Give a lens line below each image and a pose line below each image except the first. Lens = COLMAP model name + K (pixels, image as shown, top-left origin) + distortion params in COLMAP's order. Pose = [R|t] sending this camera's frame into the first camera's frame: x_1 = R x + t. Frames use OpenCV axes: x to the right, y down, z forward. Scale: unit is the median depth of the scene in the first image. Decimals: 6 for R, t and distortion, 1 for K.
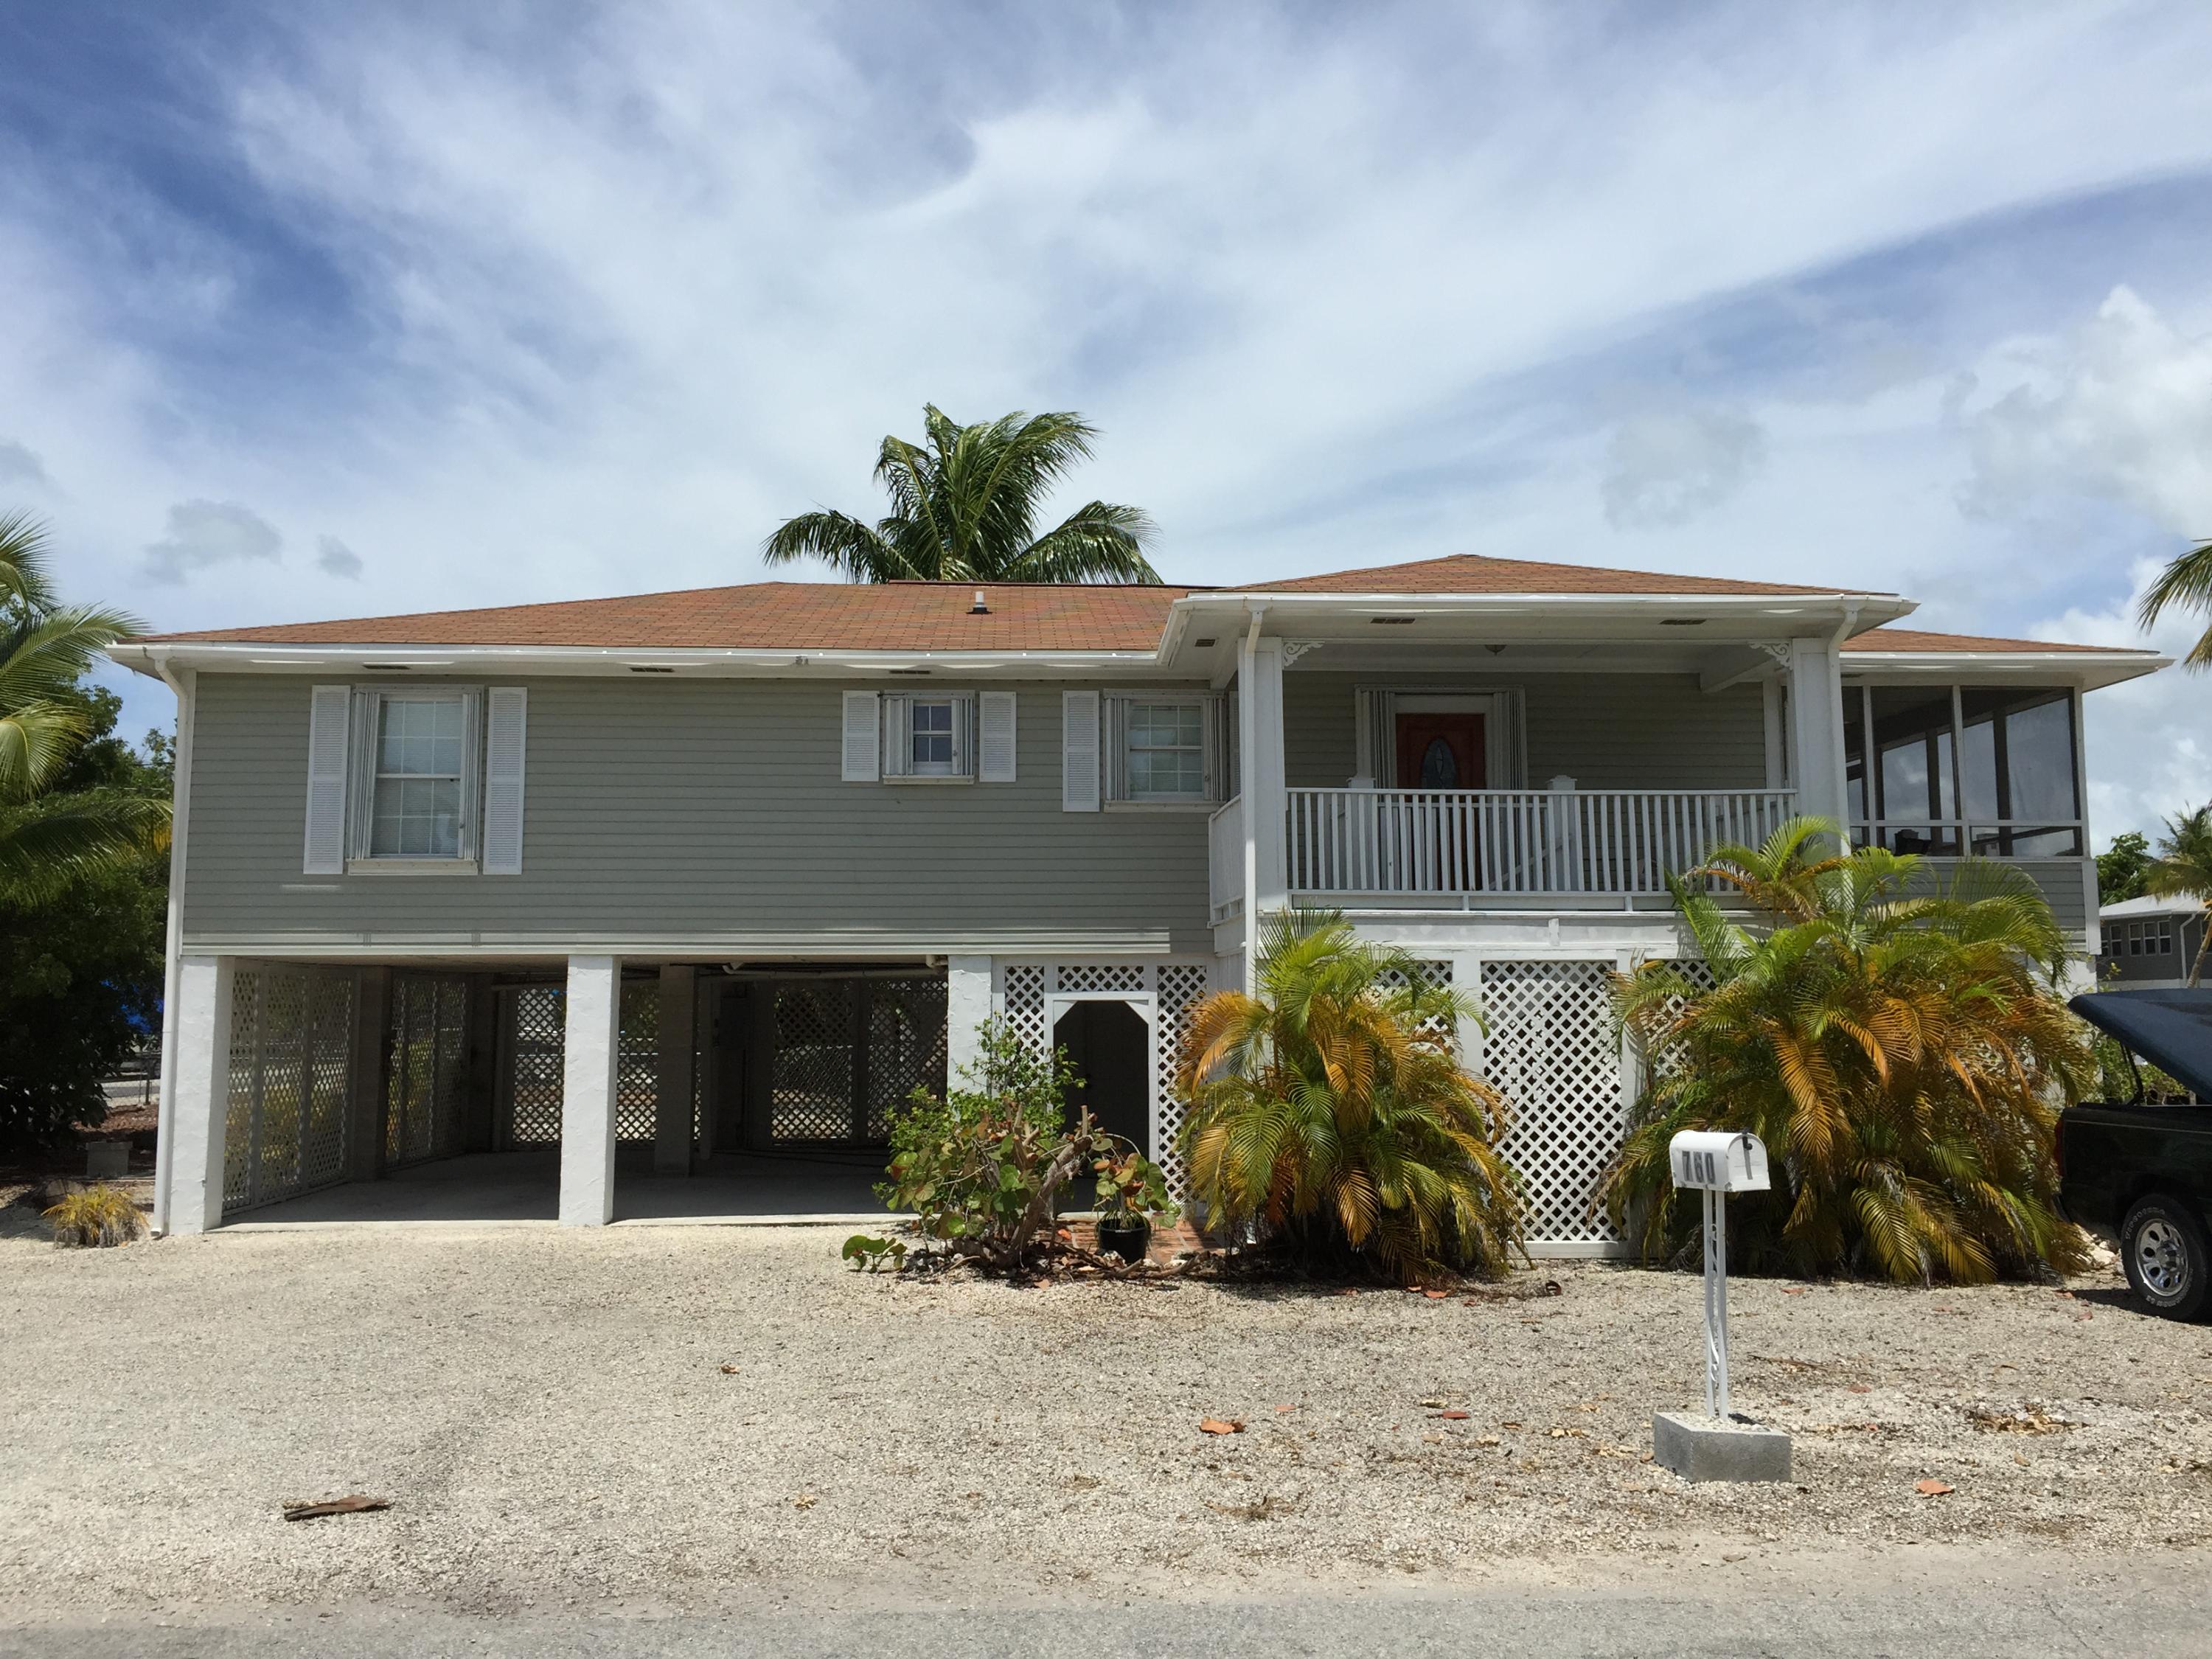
lens RADIAL K [[1915.8, 0, 1102.8], [0, 1915.8, 824.0], [0, 0, 1]] dist [0.068784, -0.047747]
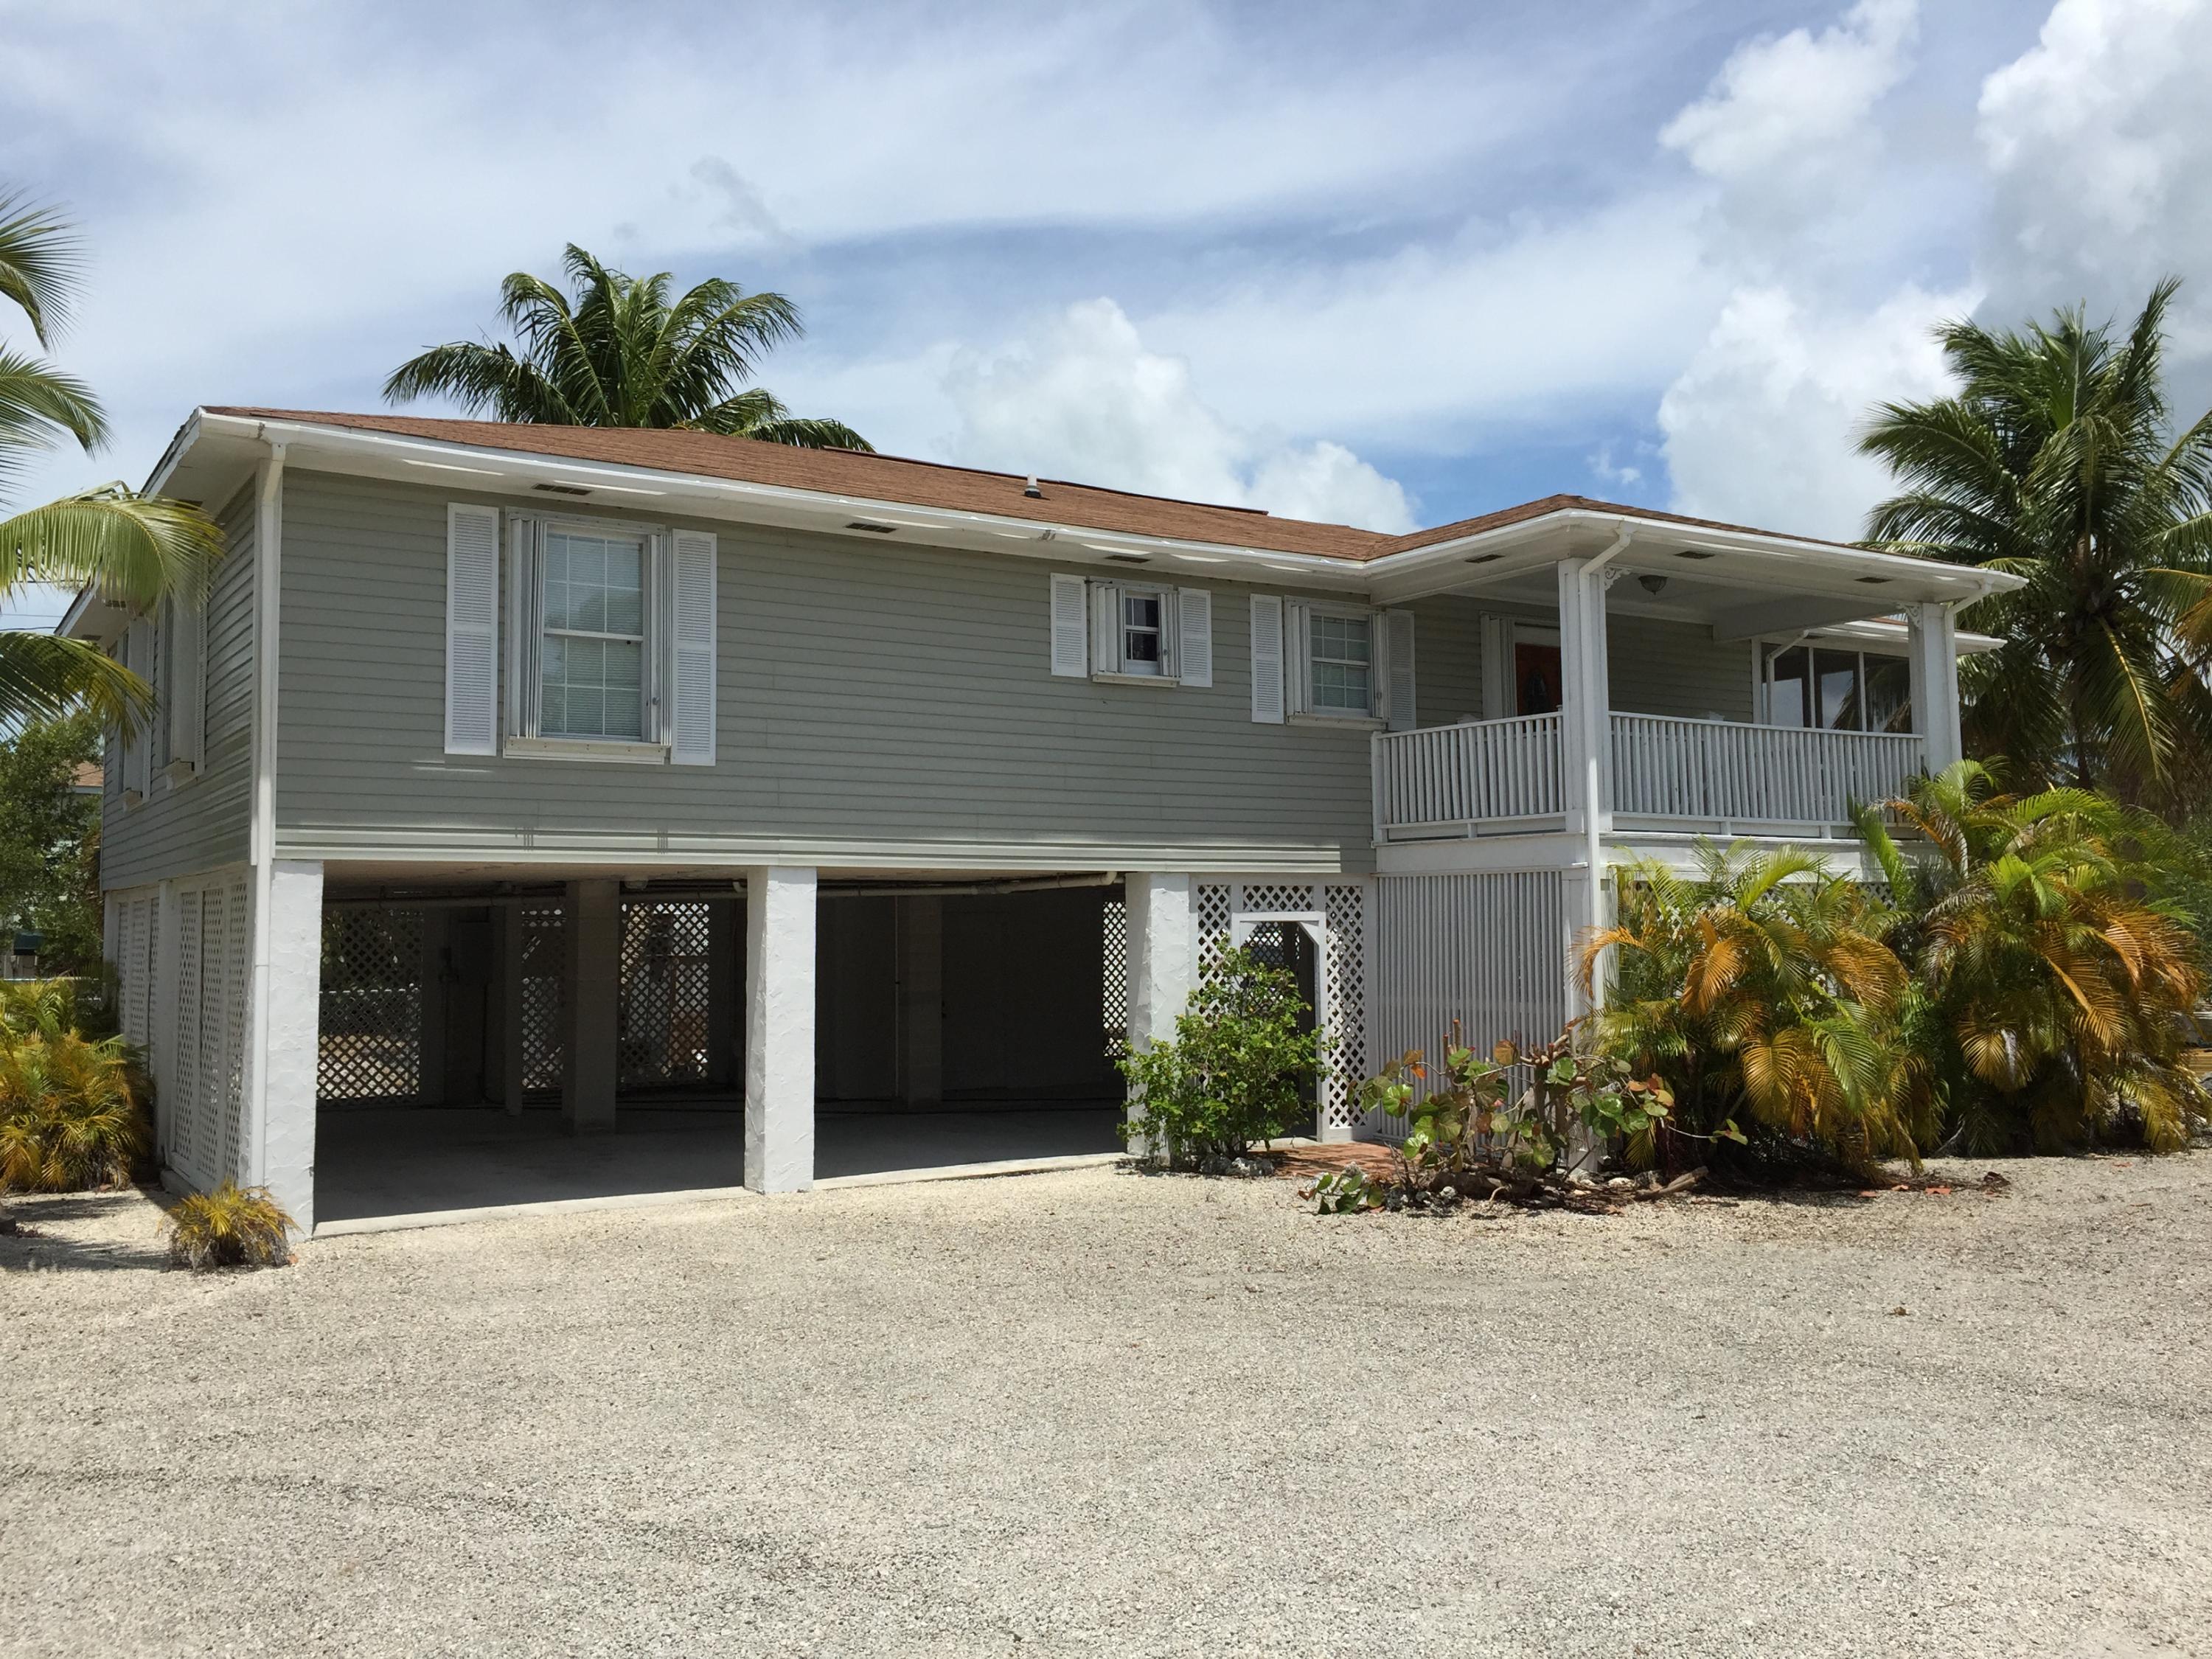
lens RADIAL K [[1915.8, 0, 1105.5], [0, 1915.8, 827.9], [0, 0, 1]] dist [0.068784, -0.047747]
pose [[0.862210, 0.022553, 0.506049, -0.562059], [-0.042917, 0.998669, 0.028615, 0.021798], [-0.504730, -0.046391, 0.862030, 0.219573]]
